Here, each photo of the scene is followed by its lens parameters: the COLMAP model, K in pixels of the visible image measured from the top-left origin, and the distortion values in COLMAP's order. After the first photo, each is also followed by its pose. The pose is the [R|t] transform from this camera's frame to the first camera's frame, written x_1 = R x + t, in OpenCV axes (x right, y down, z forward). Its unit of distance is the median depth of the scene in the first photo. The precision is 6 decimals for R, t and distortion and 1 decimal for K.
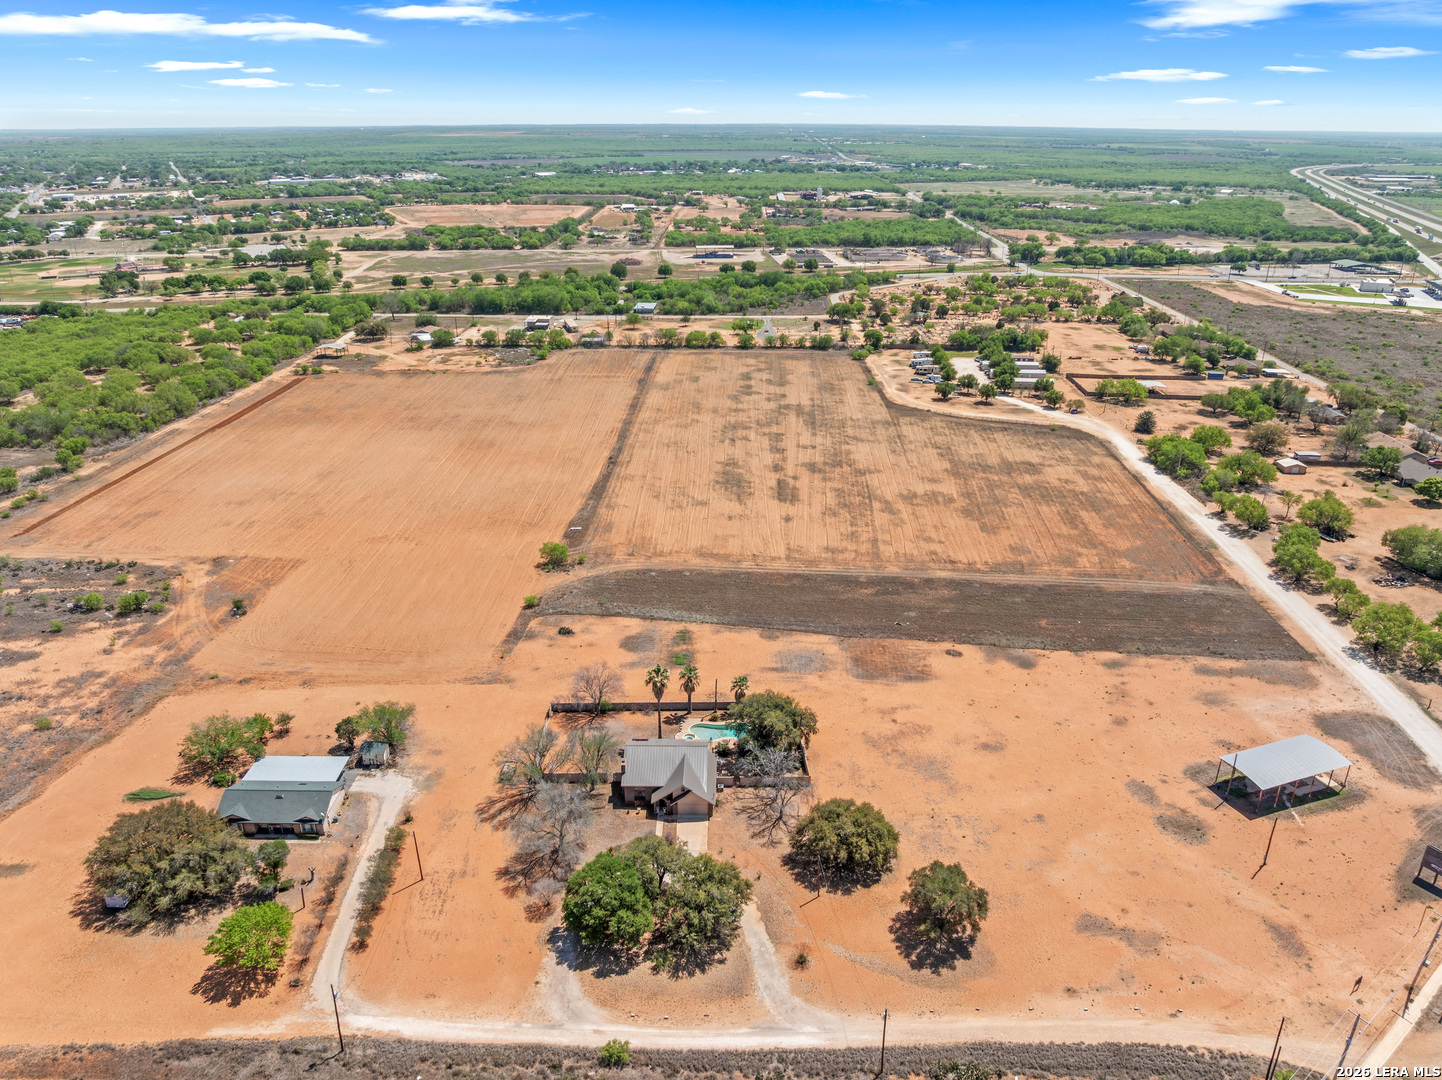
lens RADIAL K [[1017.8, 0, 702.3], [0, 1017.8, 538.8], [0, 0, 1]] dist [-0.038329, 0.003891]
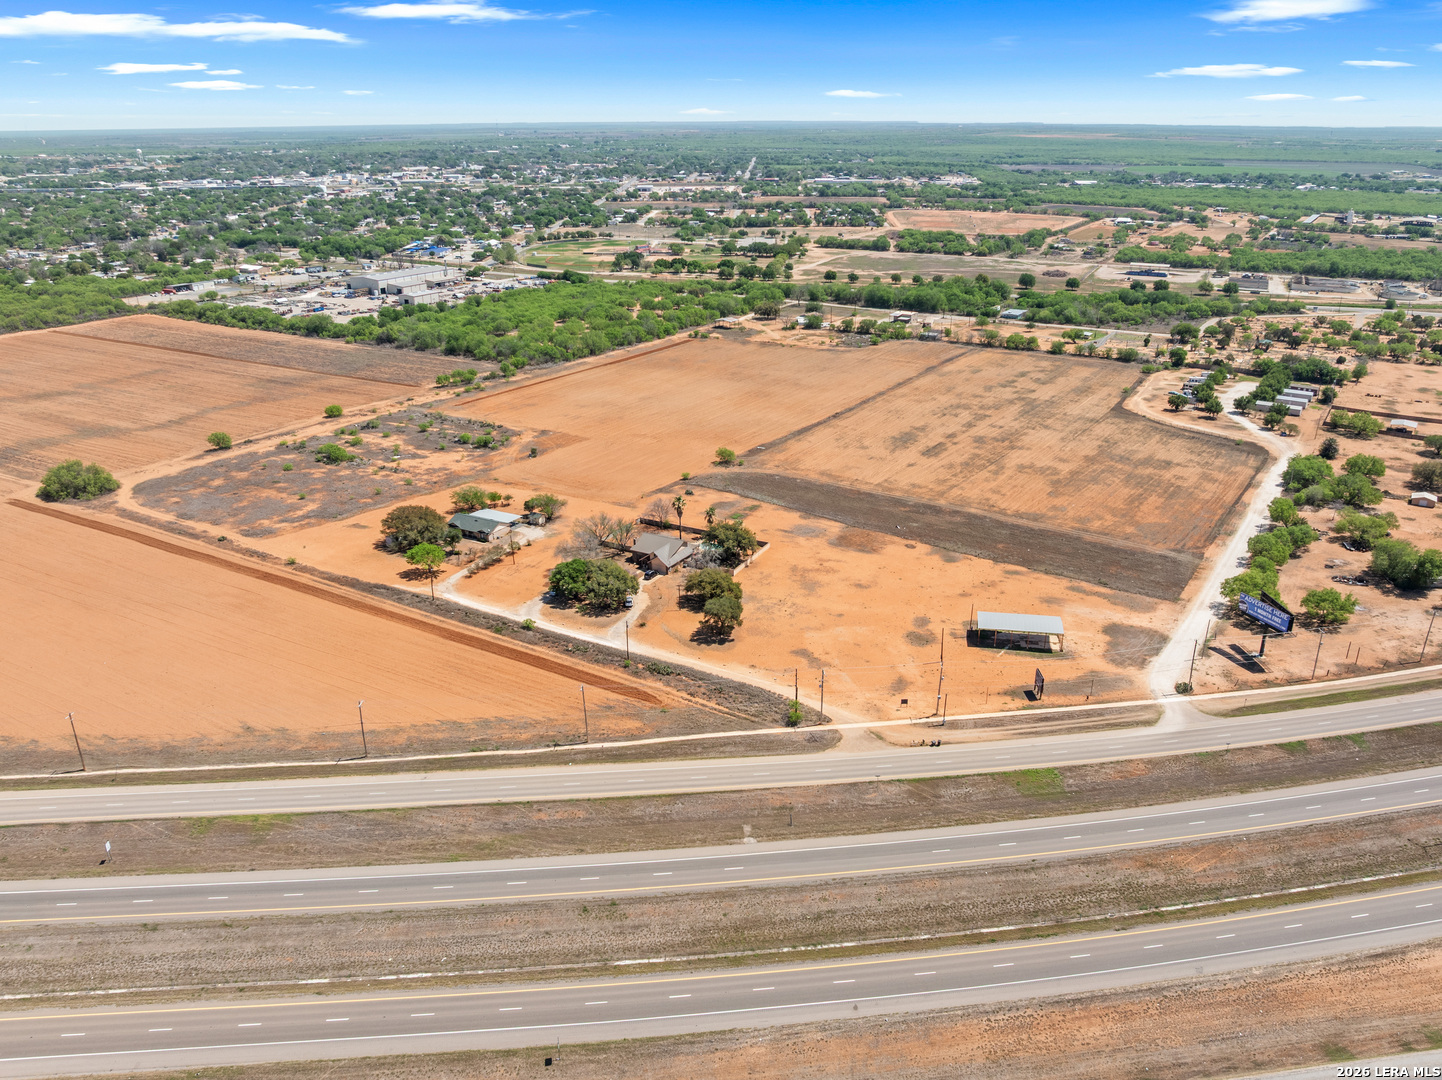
lens RADIAL K [[1066.7, 0, 721.0], [0, 1066.7, 540.0], [0, 0, 1]] dist [-0.034016, 0.001237]
pose [[0.872206, 0.176869, -0.456043, 0.245342], [-0.183352, 0.982577, 0.030407, 0.037771], [0.453475, 0.057095, 0.889438, -0.159713]]
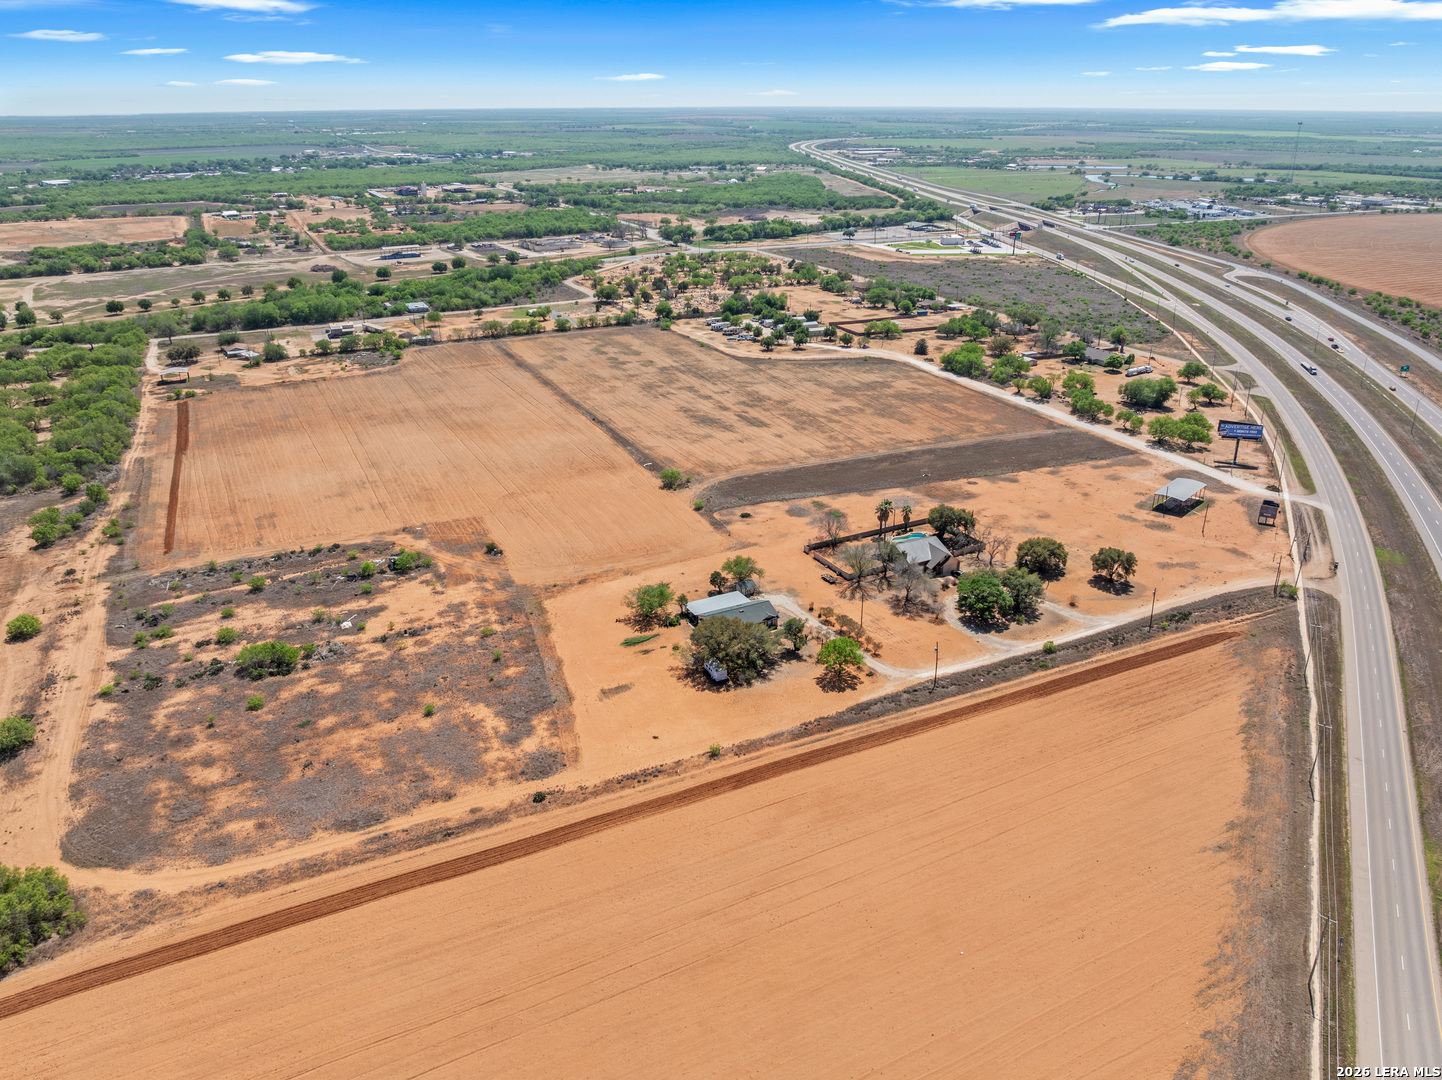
lens RADIAL K [[1034.6, 0, 721.0], [0, 1034.6, 540.0], [0, 0, 1]] dist [-0.035474, -0.001654]
pose [[0.886558, -0.185237, 0.423913, -0.287987], [0.181395, 0.982148, 0.049805, 0.016818], [-0.425572, 0.032741, 0.904332, -0.109293]]
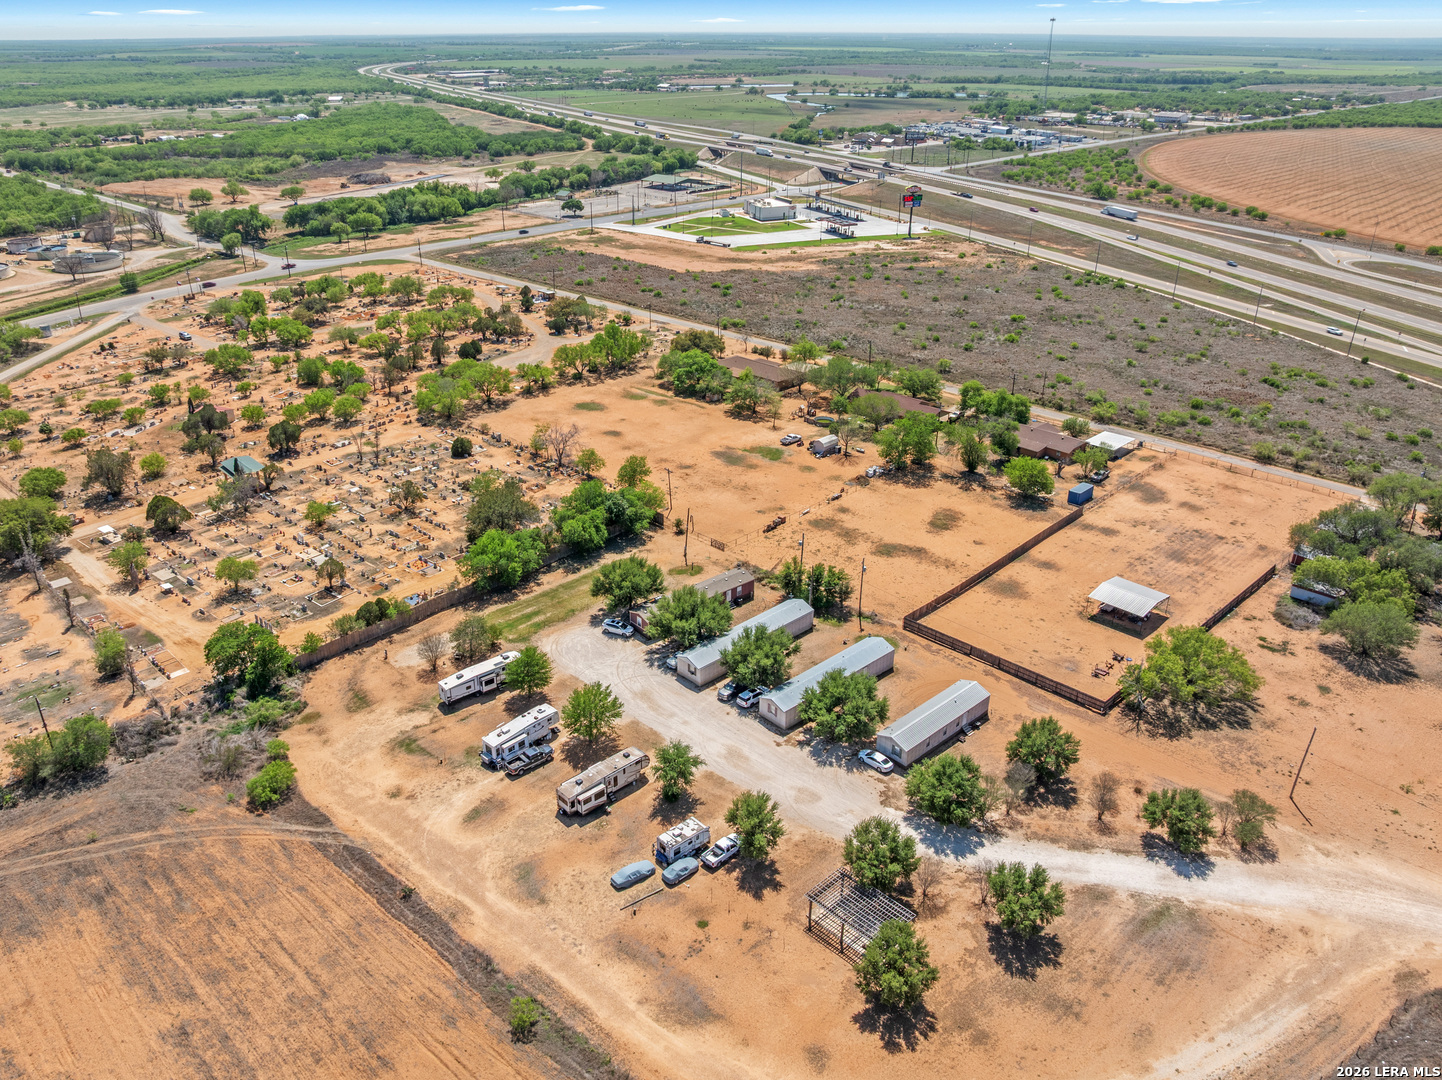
lens RADIAL K [[1066.7, 0, 721.0], [0, 1066.7, 540.0], [0, 0, 1]] dist [-0.034016, 0.001237]
pose [[0.649421, -0.332337, 0.683963, 0.046061], [0.291652, 0.939515, 0.179587, -0.202612], [-0.702276, 0.082851, 0.707067, 0.567937]]
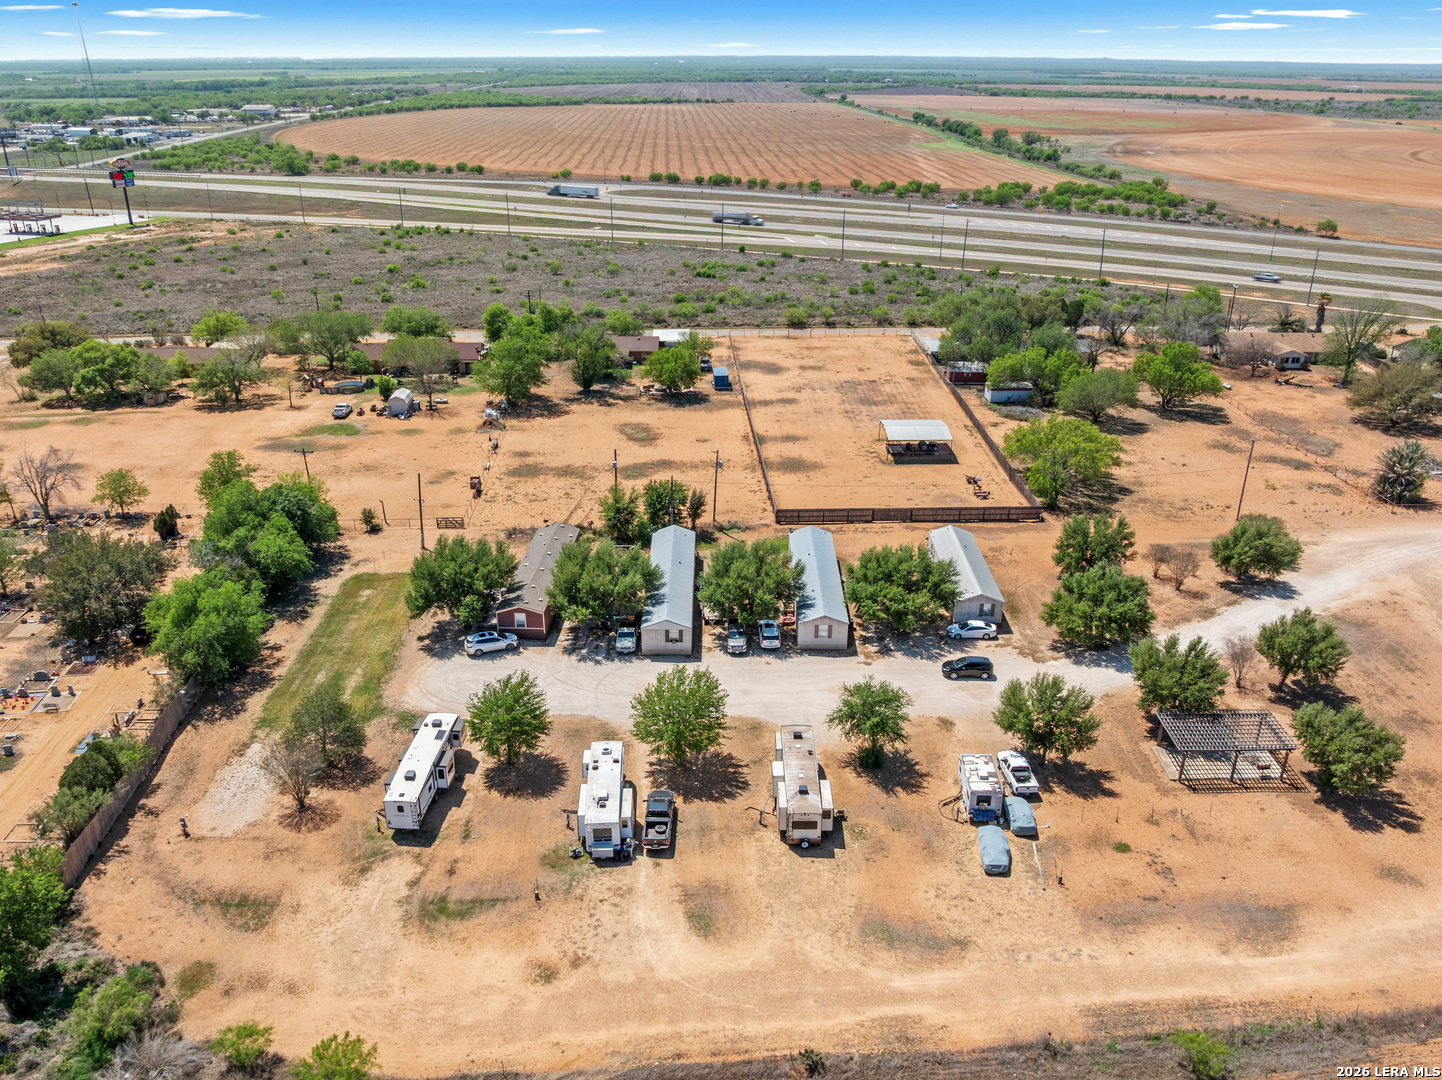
lens RADIAL K [[1175.1, 0, 721.0], [0, 1175.1, 540.0], [0, 0, 1]] dist [-0.025952, -0.000809]
pose [[-0.096802, -0.387730, 0.916676, 0.035297], [0.383691, 0.835277, 0.393819, -0.215251], [-0.918374, 0.389843, 0.067912, 0.728924]]
